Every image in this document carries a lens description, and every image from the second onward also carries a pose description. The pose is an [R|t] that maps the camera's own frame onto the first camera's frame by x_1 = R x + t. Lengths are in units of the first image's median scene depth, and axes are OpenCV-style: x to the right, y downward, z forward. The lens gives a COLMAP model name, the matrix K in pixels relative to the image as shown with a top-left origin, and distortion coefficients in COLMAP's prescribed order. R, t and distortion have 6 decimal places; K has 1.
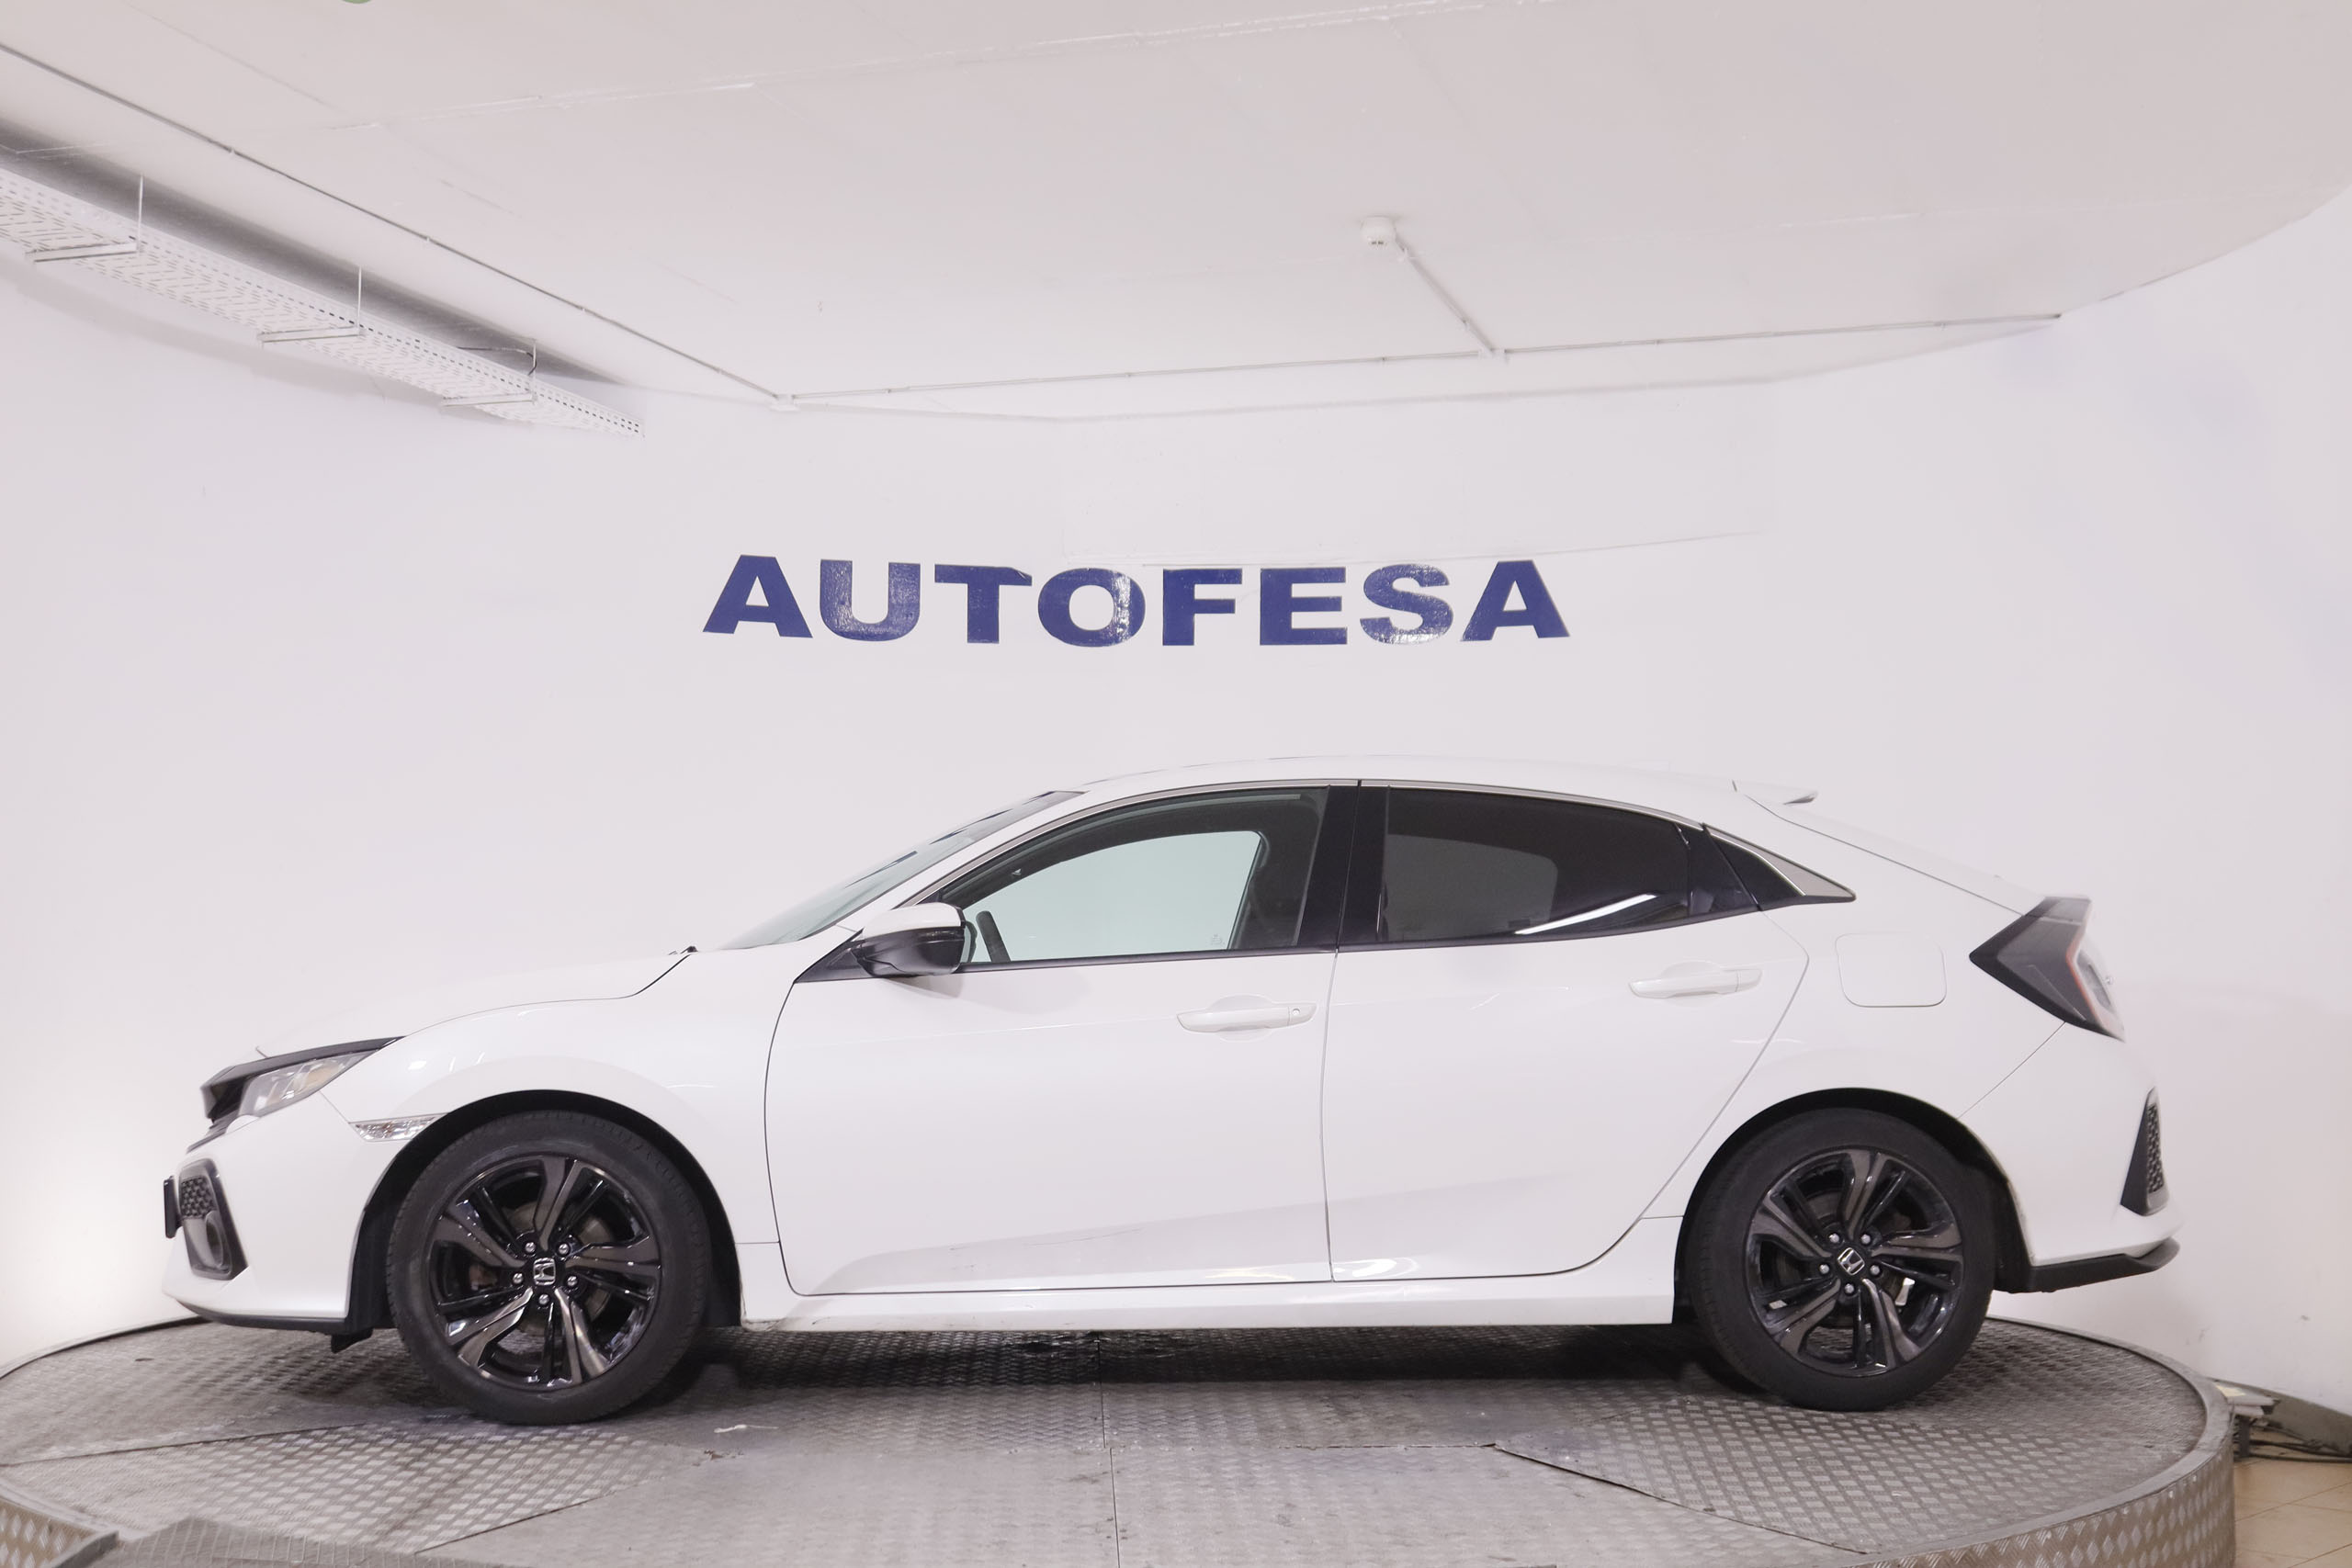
lens RADIAL K [[2835.8, 0, 1189.1], [0, 2835.8, 774.2], [0, 0, 1]] dist [-0.108514, 0.148419]
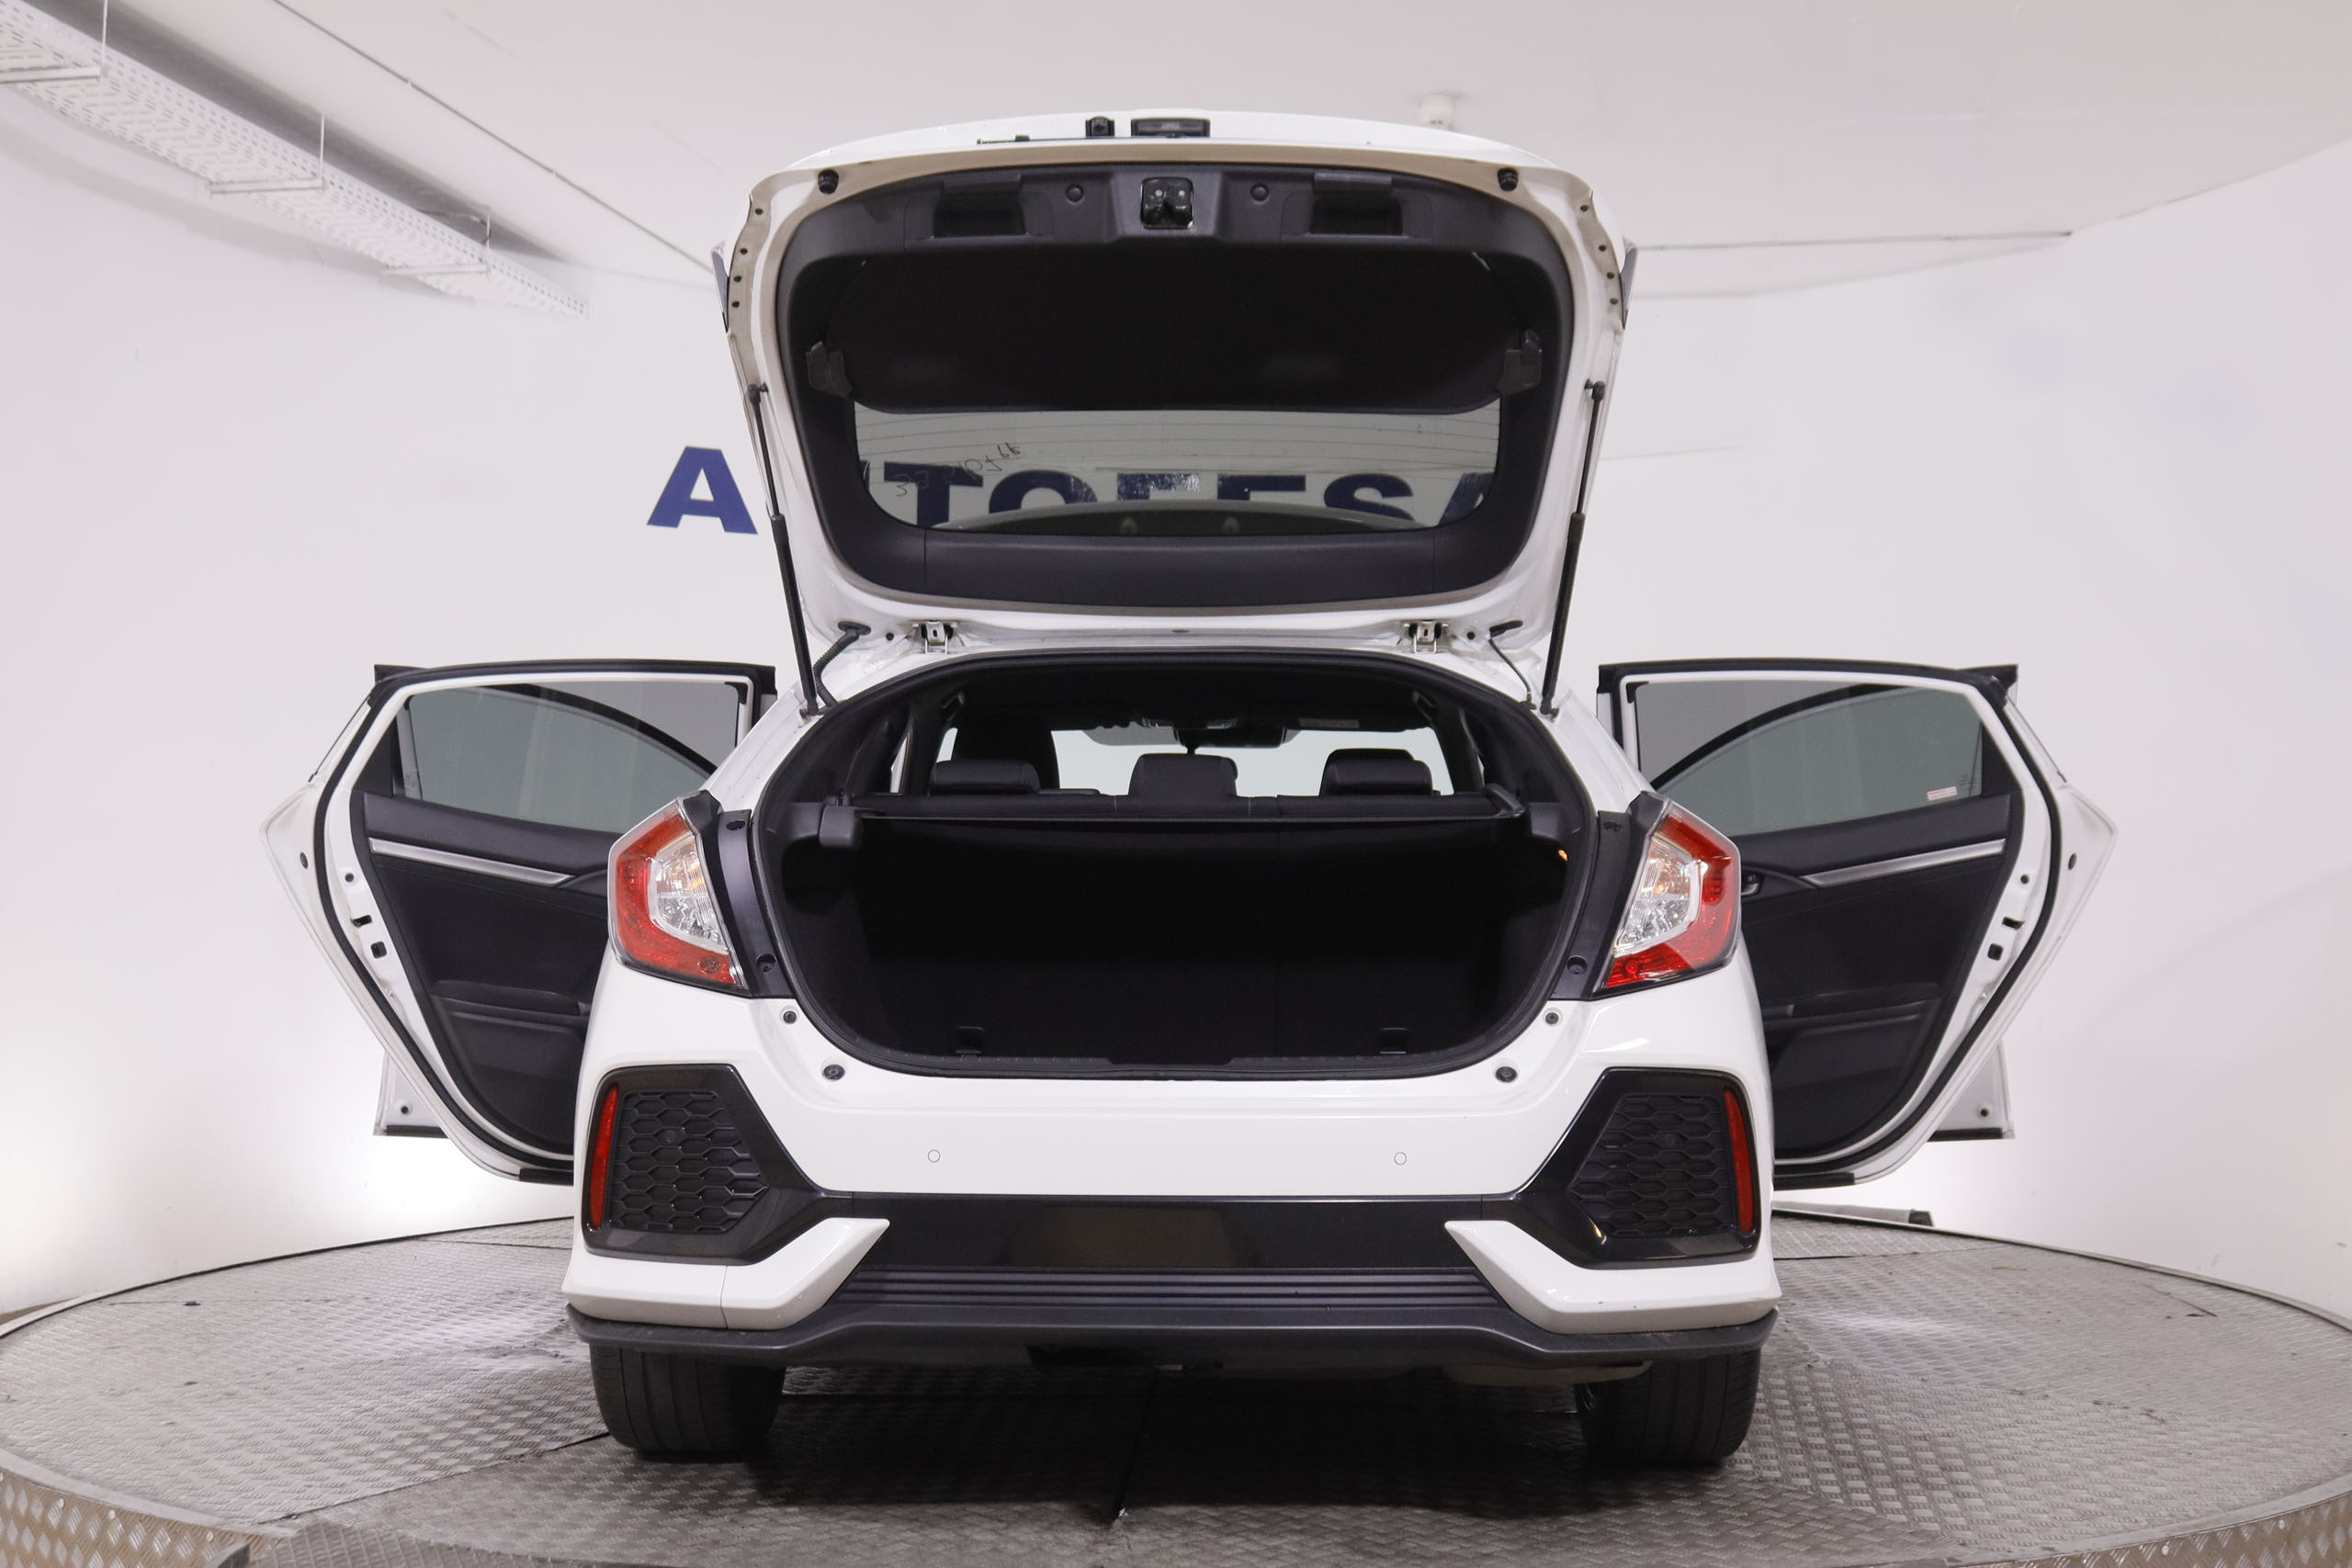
lens RADIAL K [[2697.7, 0, 1170.5], [0, 2697.7, 767.7], [0, 0, 1]] dist [-0.108595, 0.149536]
pose [[0.995461, 0.014784, 0.094019, -0.079975], [-0.016943, 0.999610, 0.022207, 0.008207], [-0.093654, -0.023699, 0.995323, 0.080410]]
